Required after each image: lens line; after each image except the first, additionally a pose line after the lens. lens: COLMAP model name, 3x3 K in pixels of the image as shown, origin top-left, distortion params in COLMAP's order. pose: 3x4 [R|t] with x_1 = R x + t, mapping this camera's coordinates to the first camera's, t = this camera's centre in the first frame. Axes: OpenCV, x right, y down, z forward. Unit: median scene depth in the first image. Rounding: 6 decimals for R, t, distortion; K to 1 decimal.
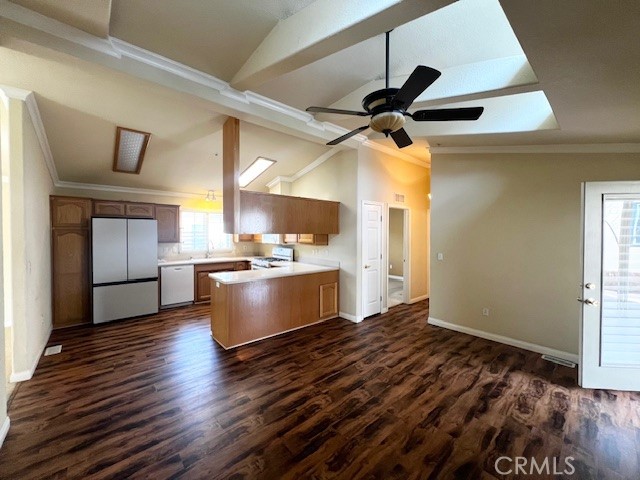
lens RADIAL K [[252.5, 0, 320.5], [0, 252.5, 238.4], [0, 0, 1]] dist [-0.011906, -0.000282]
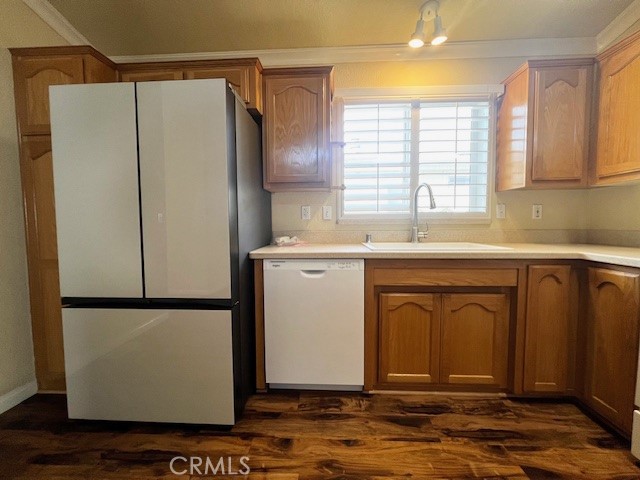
lens RADIAL K [[252.5, 0, 320.7], [0, 252.5, 237.6], [0, 0, 1]] dist [-0.011906, -0.000282]
pose [[0.719317, 0.031668, -0.693959, -0.485345], [-0.005418, 0.999186, 0.039980, 0.096282], [0.694660, -0.024998, 0.718903, 1.071014]]
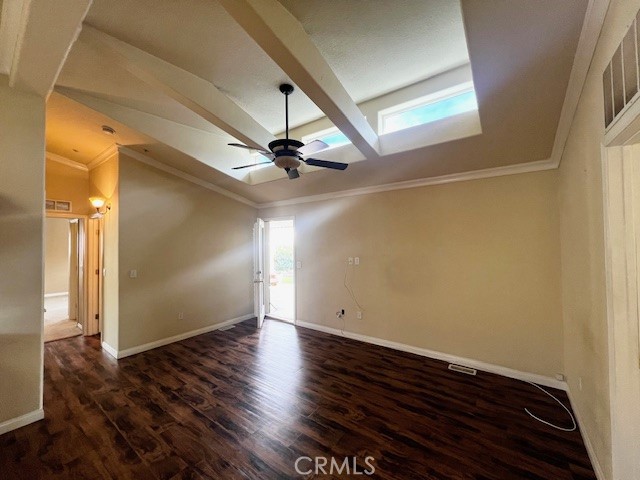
lens RADIAL K [[252.5, 0, 320.8], [0, 252.5, 237.4], [0, 0, 1]] dist [-0.011906, -0.000282]
pose [[-0.208962, 0.019004, 0.977739, -0.555204], [0.036026, 0.999282, -0.011724, -0.022520], [-0.977260, 0.032774, -0.209497, 0.585888]]
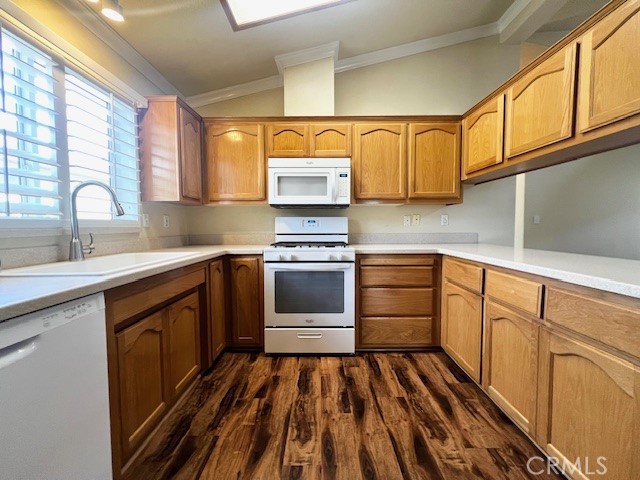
lens RADIAL K [[252.5, 0, 321.3], [0, 252.5, 235.5], [0, 0, 1]] dist [-0.011906, -0.000282]
pose [[0.654076, -0.040683, 0.755334, -0.744095], [0.025742, 0.999171, 0.031525, 0.086441], [-0.755991, -0.001176, 0.654581, 1.068908]]
